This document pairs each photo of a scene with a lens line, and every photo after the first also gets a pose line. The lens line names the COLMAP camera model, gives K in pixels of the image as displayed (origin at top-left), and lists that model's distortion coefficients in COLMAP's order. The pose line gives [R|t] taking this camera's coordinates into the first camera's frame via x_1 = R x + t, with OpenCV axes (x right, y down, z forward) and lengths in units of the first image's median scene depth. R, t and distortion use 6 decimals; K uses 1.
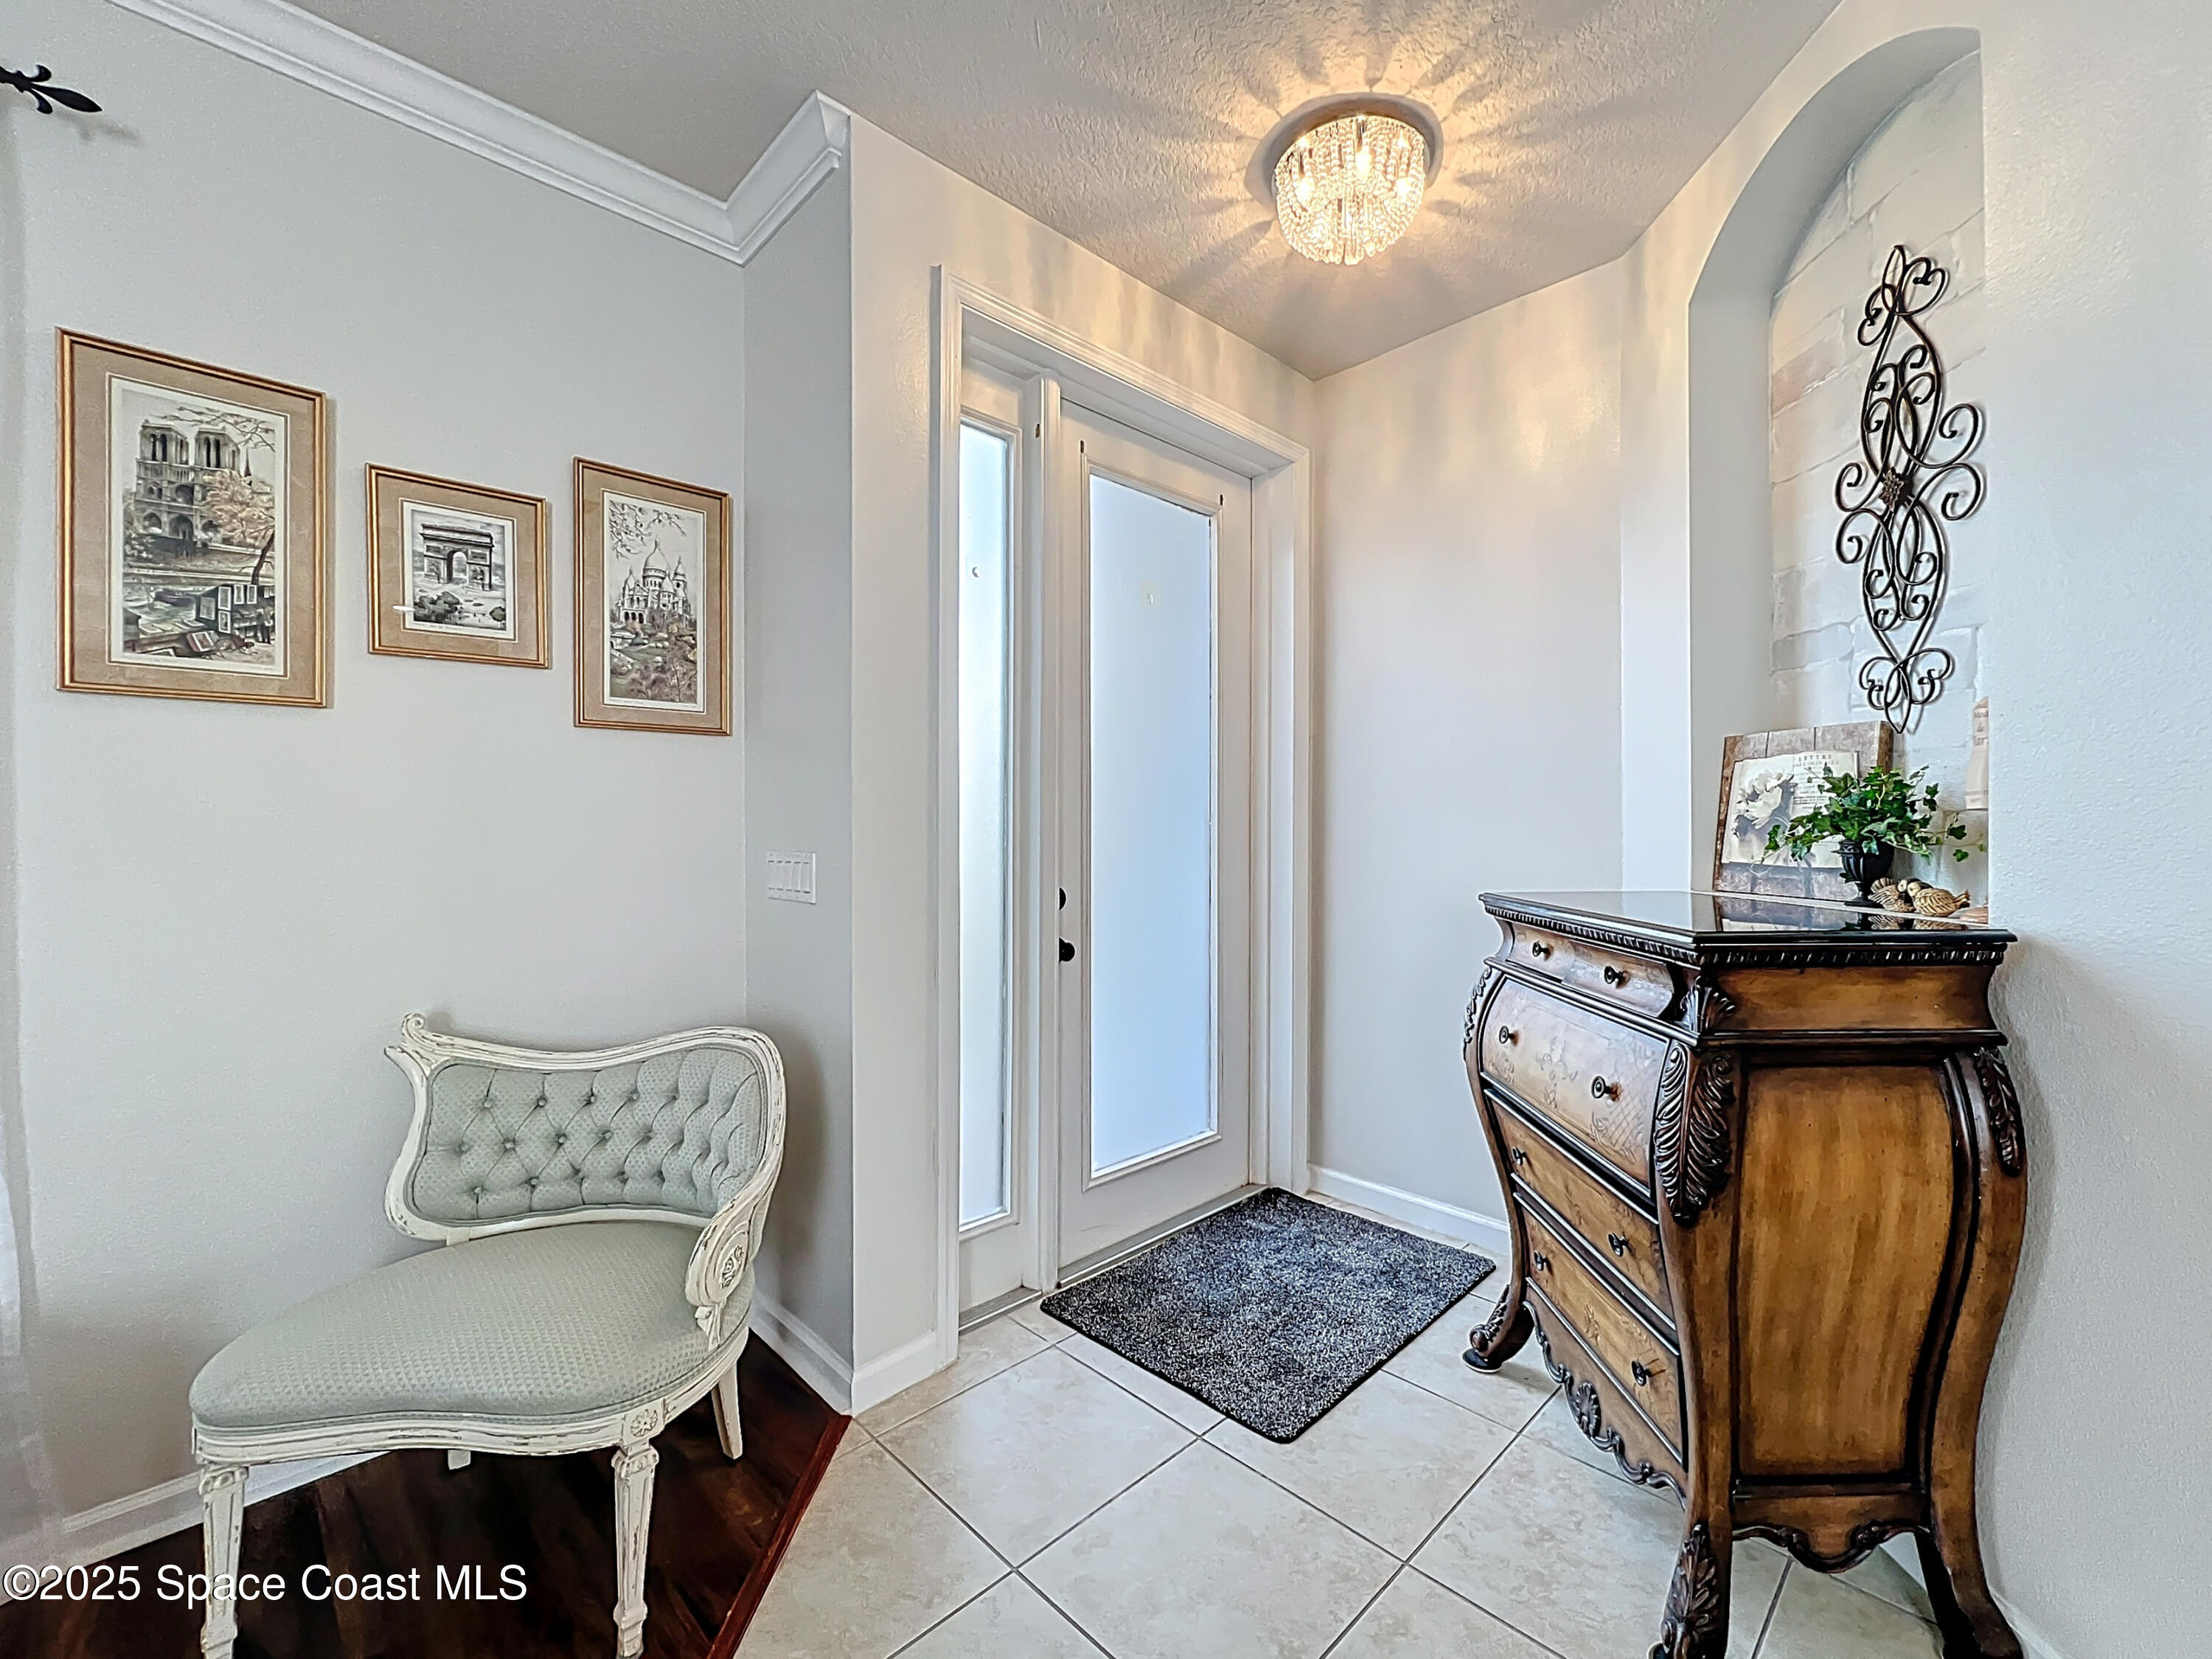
lens RADIAL K [[896.0, 0, 1085.5], [0, 896.0, 823.7], [0, 0, 1]] dist [-0.001811, -0.000107]
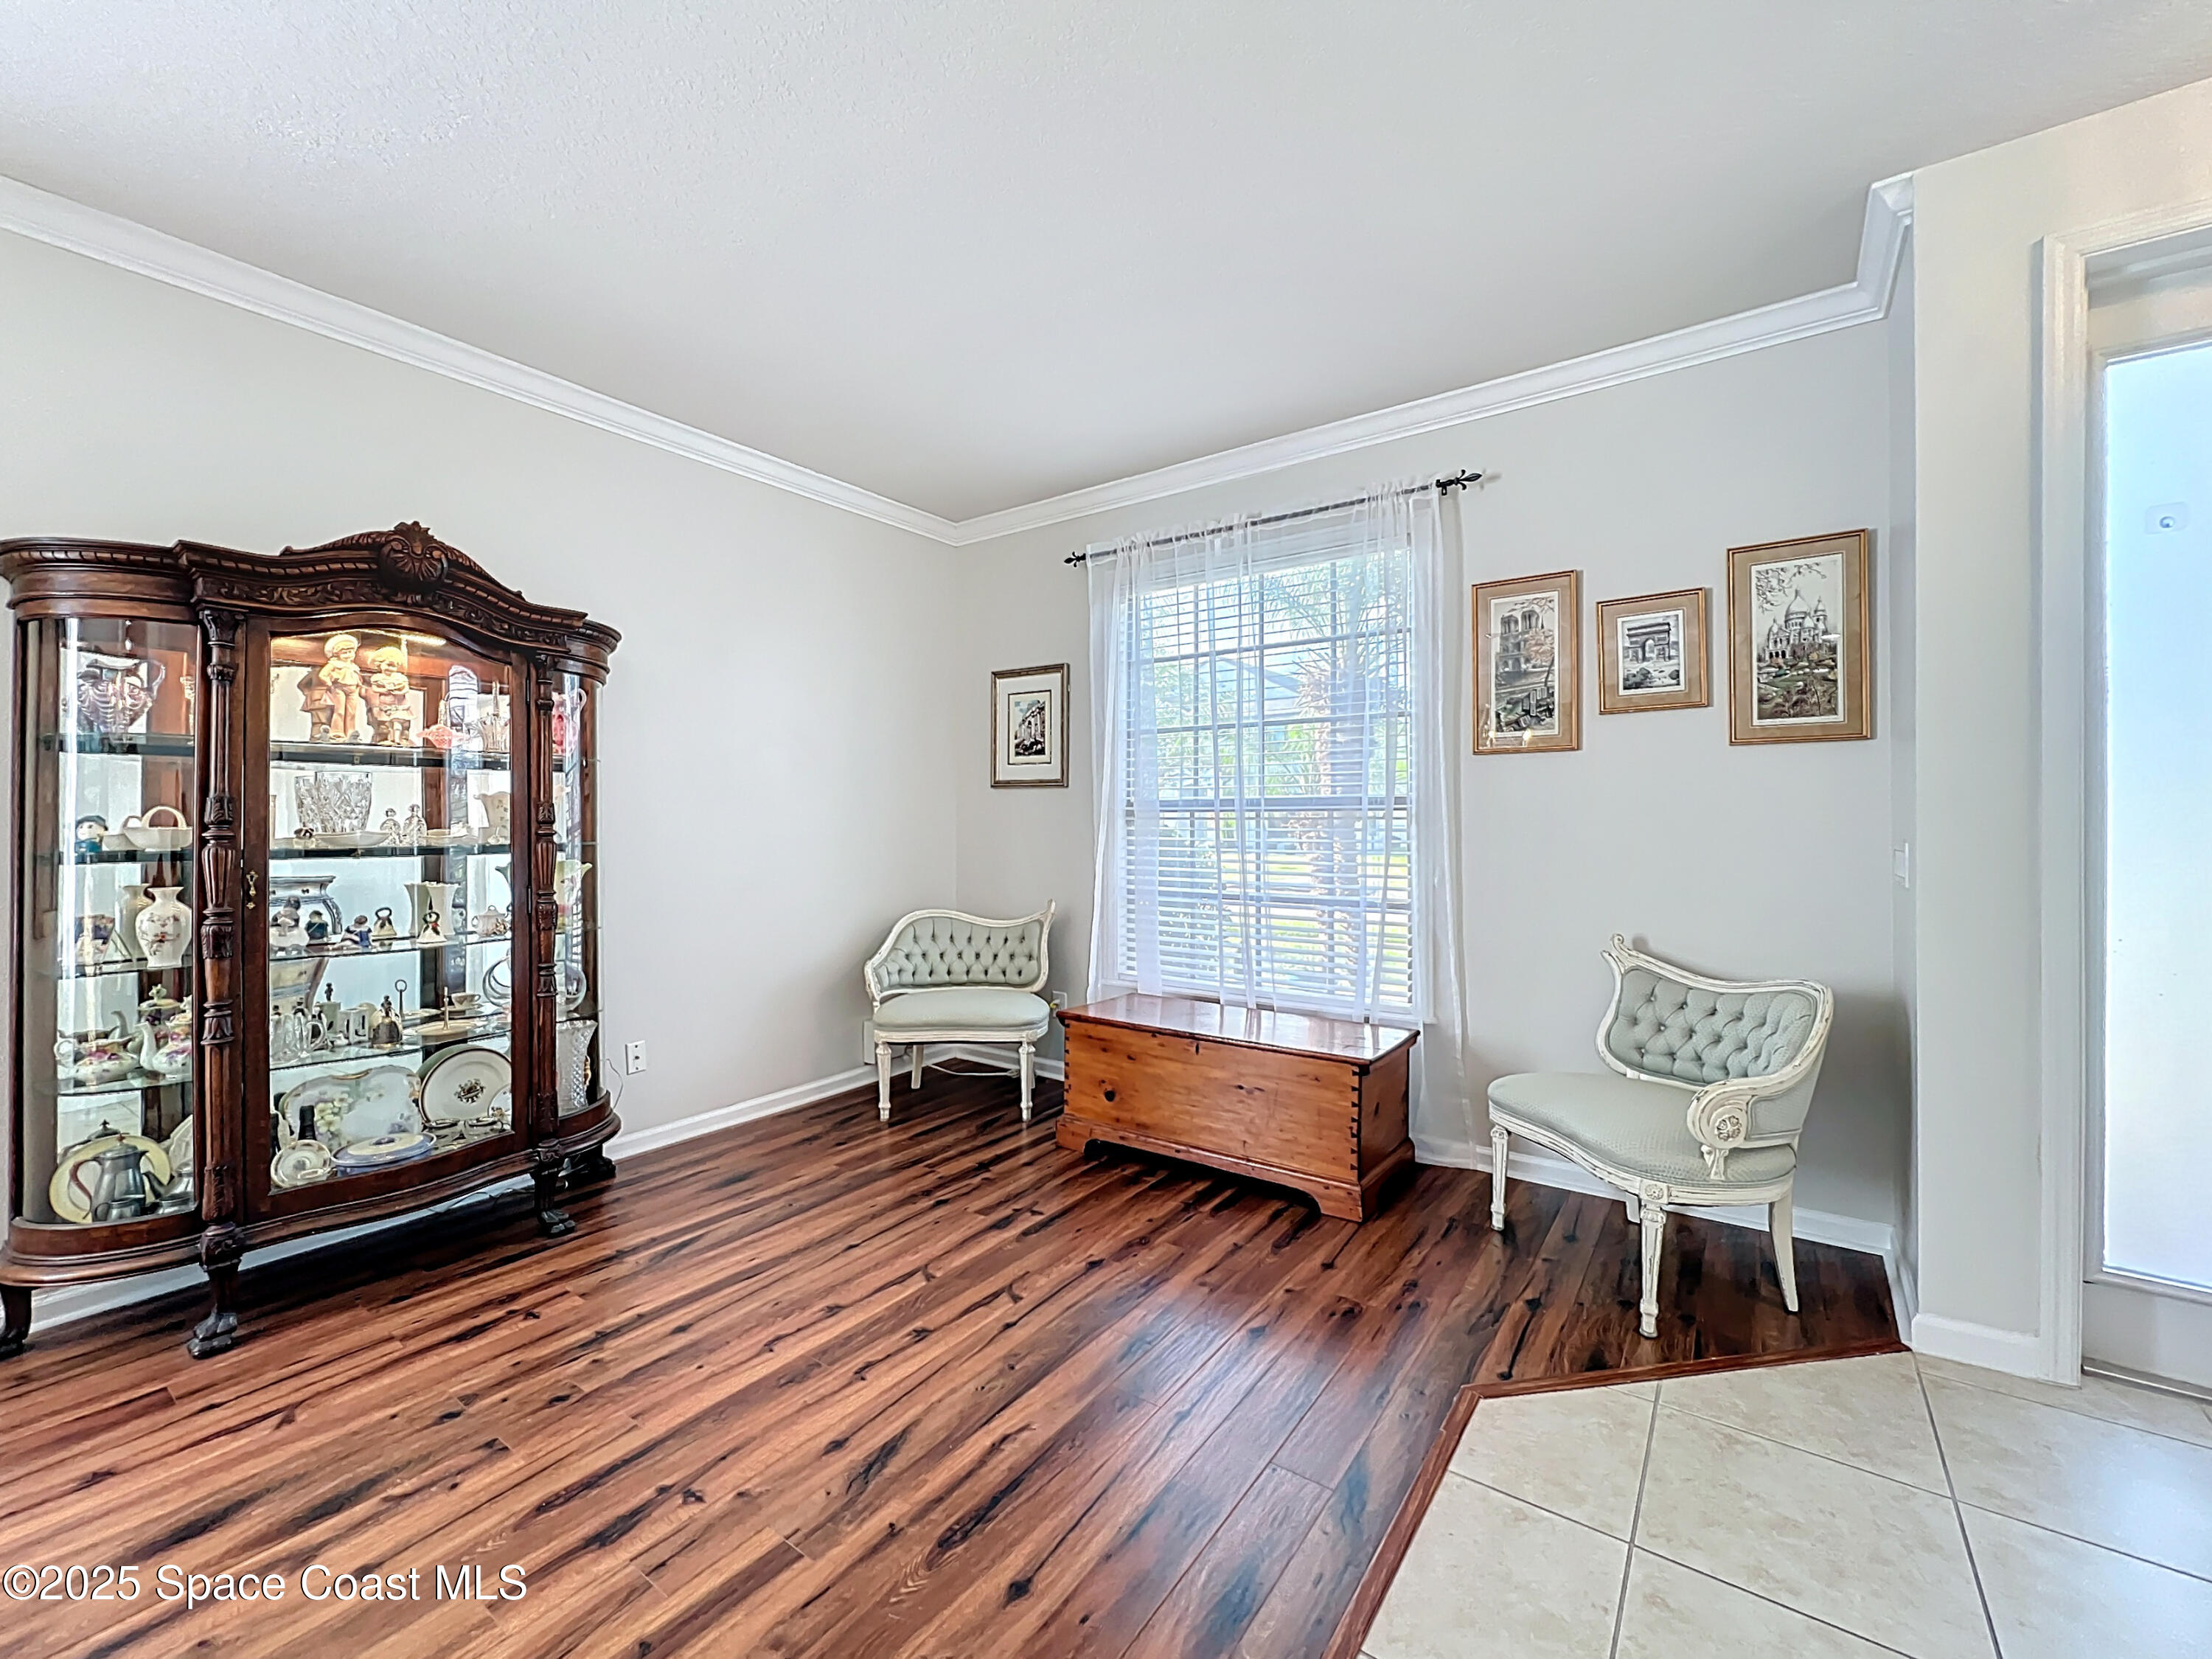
lens RADIAL K [[896.0, 0, 1109.2], [0, 896.0, 815.9], [0, 0, 1]] dist [-0.001811, -0.000107]
pose [[0.149643, 0.001981, -0.988738, 0.686996], [0.002863, 0.999993, 0.002436, -0.007978], [0.988736, -0.003195, 0.149636, -0.149404]]
